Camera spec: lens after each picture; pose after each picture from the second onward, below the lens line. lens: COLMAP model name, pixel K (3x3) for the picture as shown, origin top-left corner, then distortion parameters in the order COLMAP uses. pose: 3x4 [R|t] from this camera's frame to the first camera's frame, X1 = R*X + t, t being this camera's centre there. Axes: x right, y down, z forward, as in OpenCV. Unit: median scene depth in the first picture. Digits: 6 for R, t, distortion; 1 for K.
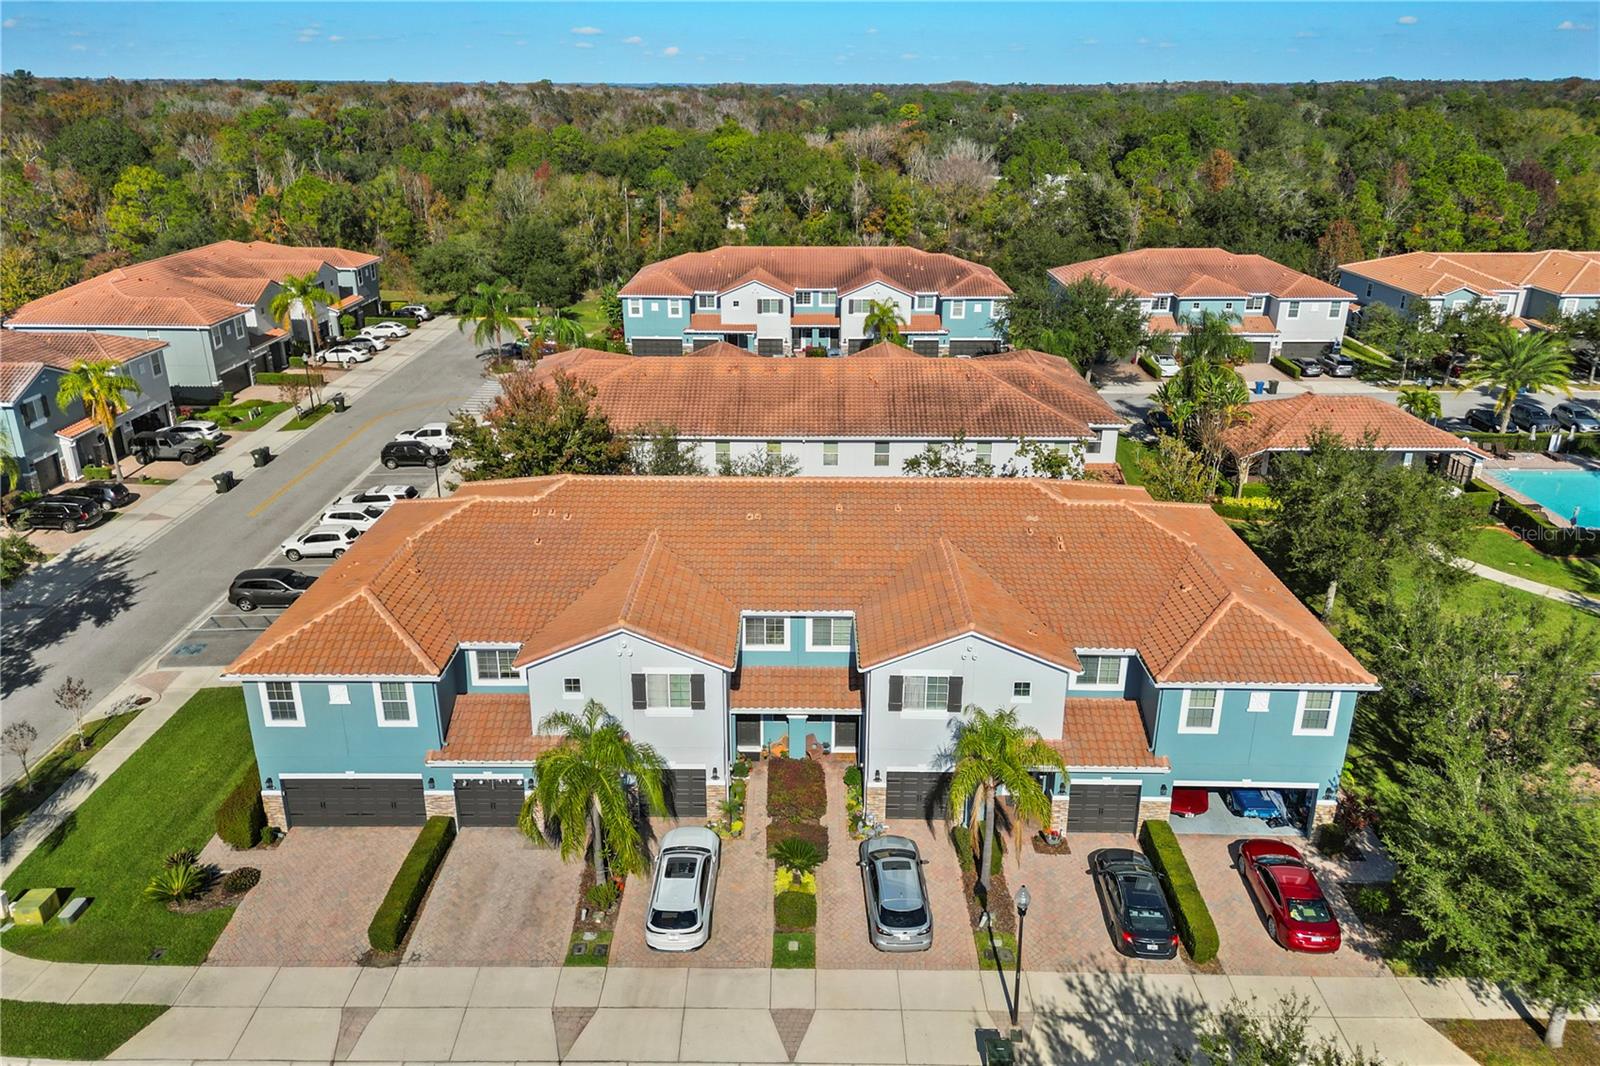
lens RADIAL K [[1105.2, 0, 800.0], [0, 1105.2, 533.0], [0, 0, 1]] dist [0.083462, -0.089189]
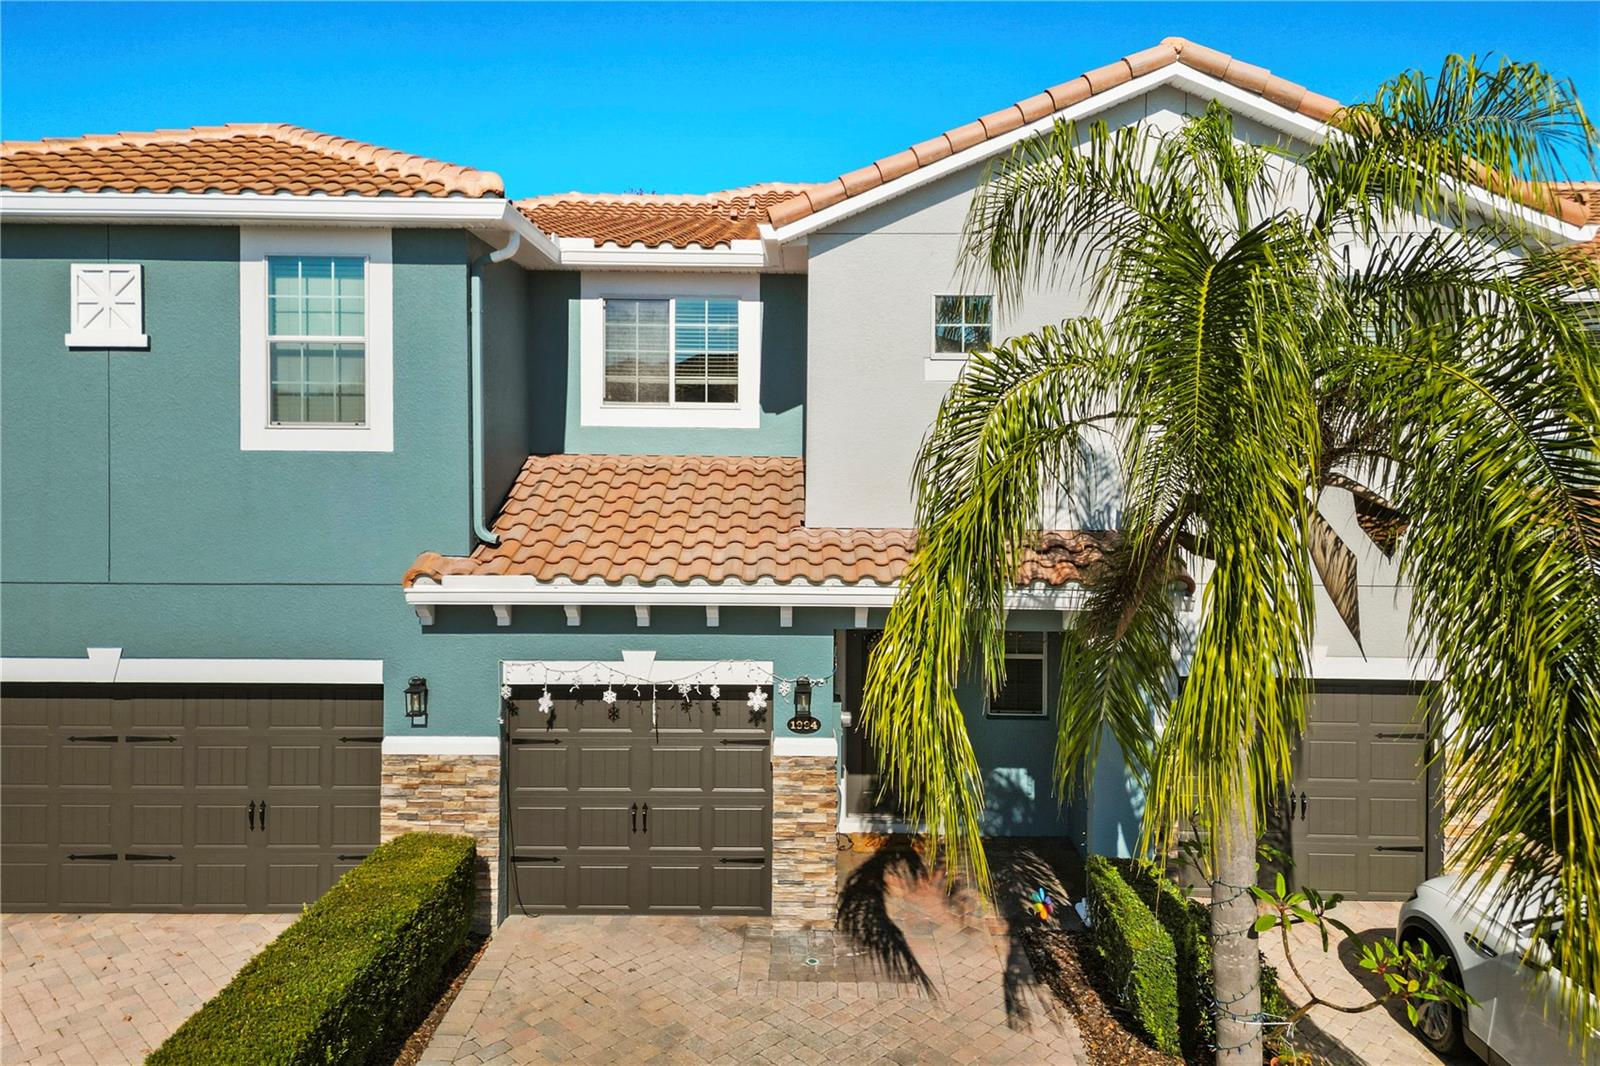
lens RADIAL K [[1128.7, 0, 802.8], [0, 1128.7, 519.5], [0, 0, 1]] dist [0.067206, -0.054958]
pose [[0.999904, 0.002542, 0.013608, -0.150346], [0.002242, 0.940290, -0.340367, 0.168519], [-0.013661, 0.340365, 0.940194, 0.453473]]
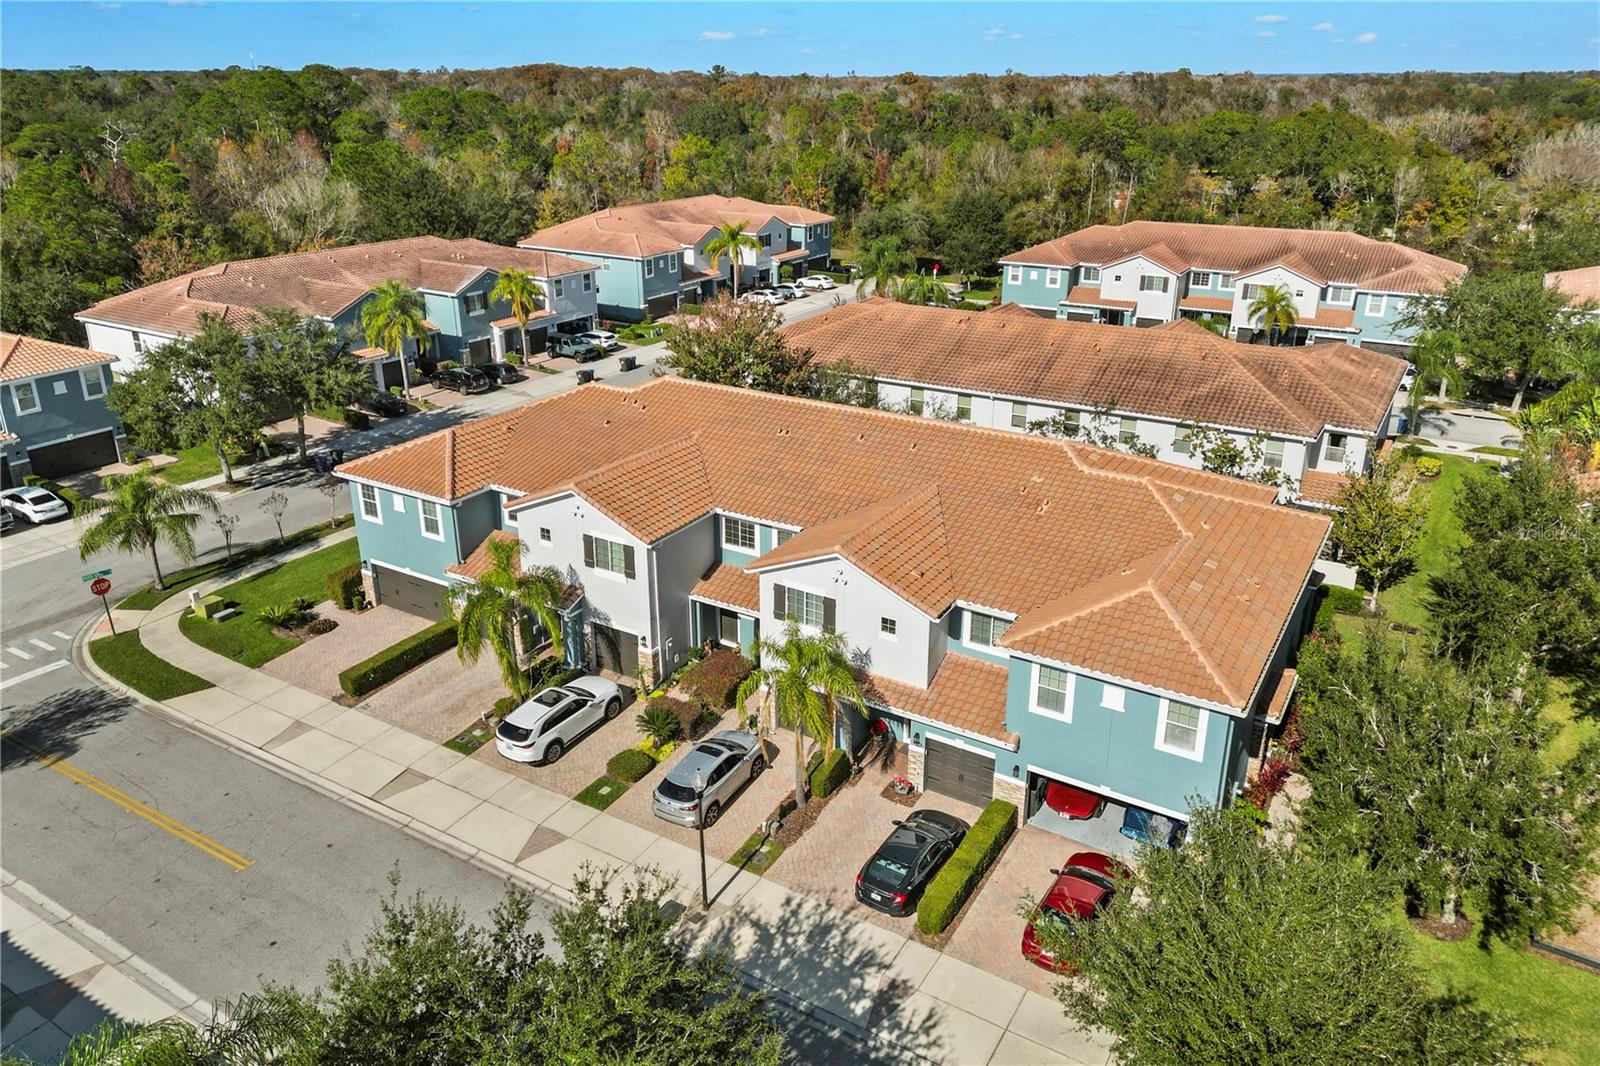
lens RADIAL K [[1105.2, 0, 800.0], [0, 1105.2, 533.0], [0, 0, 1]] dist [0.083462, -0.089189]
pose [[0.859011, 0.192212, -0.474505, 0.348267], [-0.189757, 0.980367, 0.053602, 0.013846], [0.475492, 0.043996, 0.878619, 0.063144]]
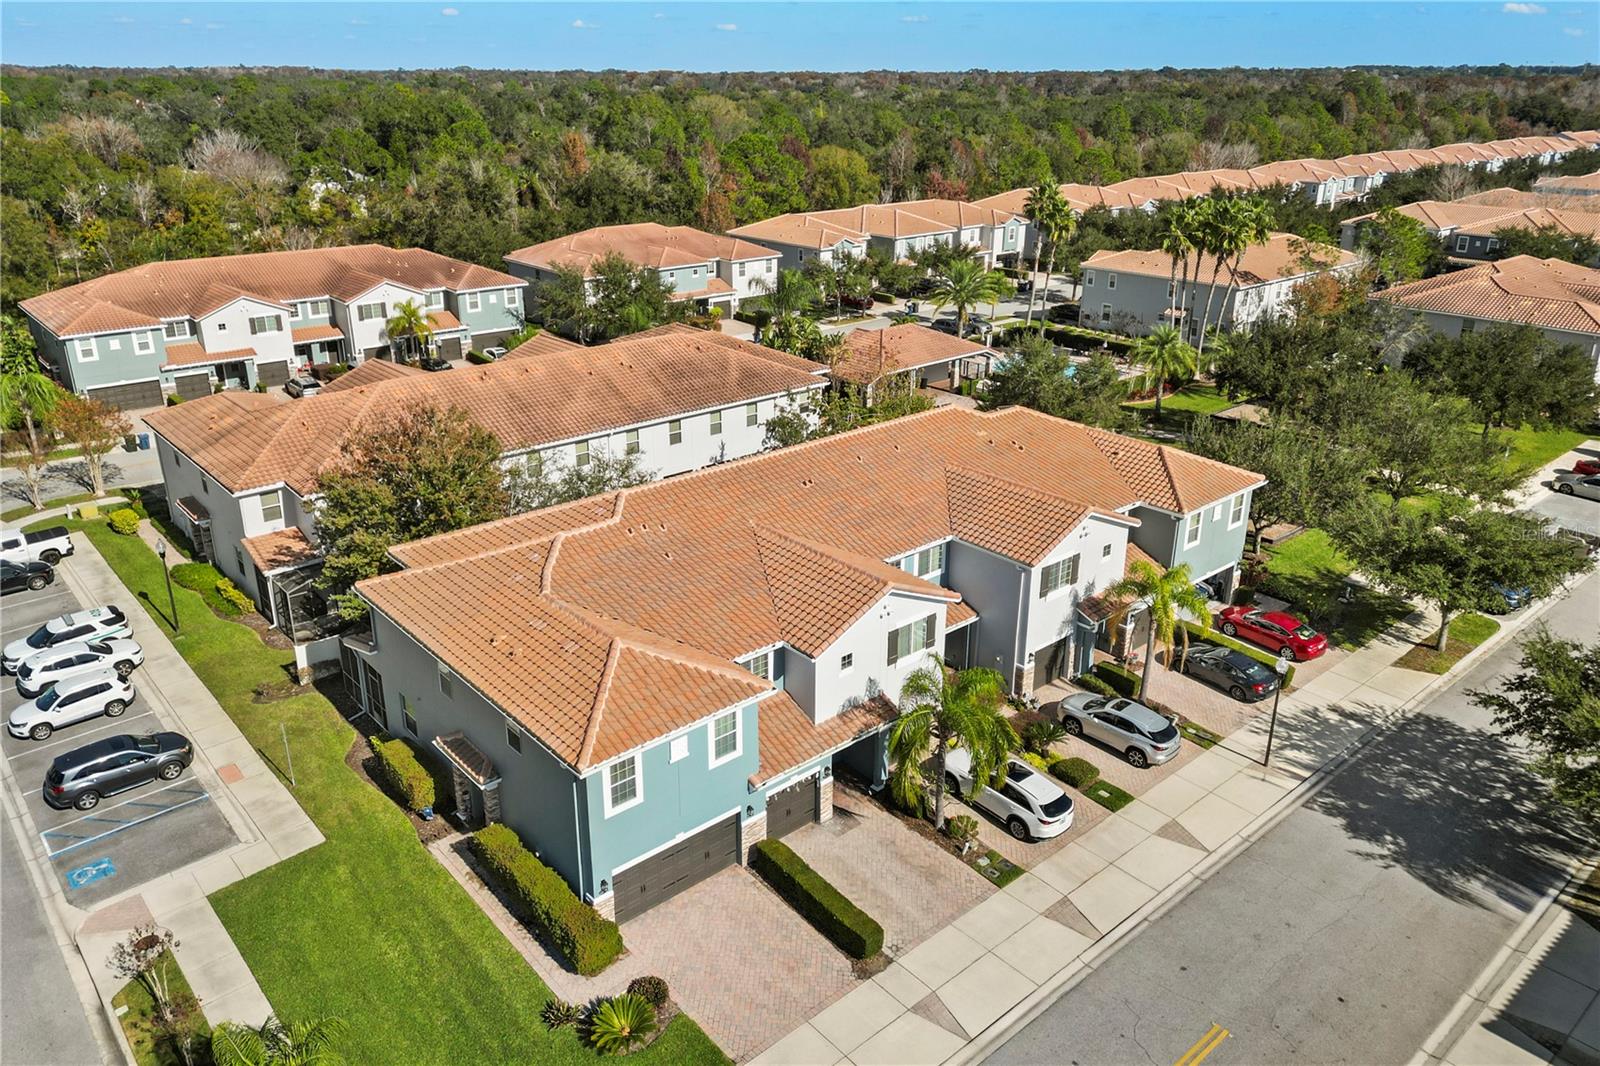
lens RADIAL K [[1128.7, 0, 802.8], [0, 1128.7, 519.5], [0, 0, 1]] dist [0.067206, -0.054958]
pose [[0.745982, -0.242070, 0.620414, -0.511829], [0.246020, 0.965870, 0.081045, -0.050182], [-0.618858, 0.092176, 0.780076, 0.122832]]
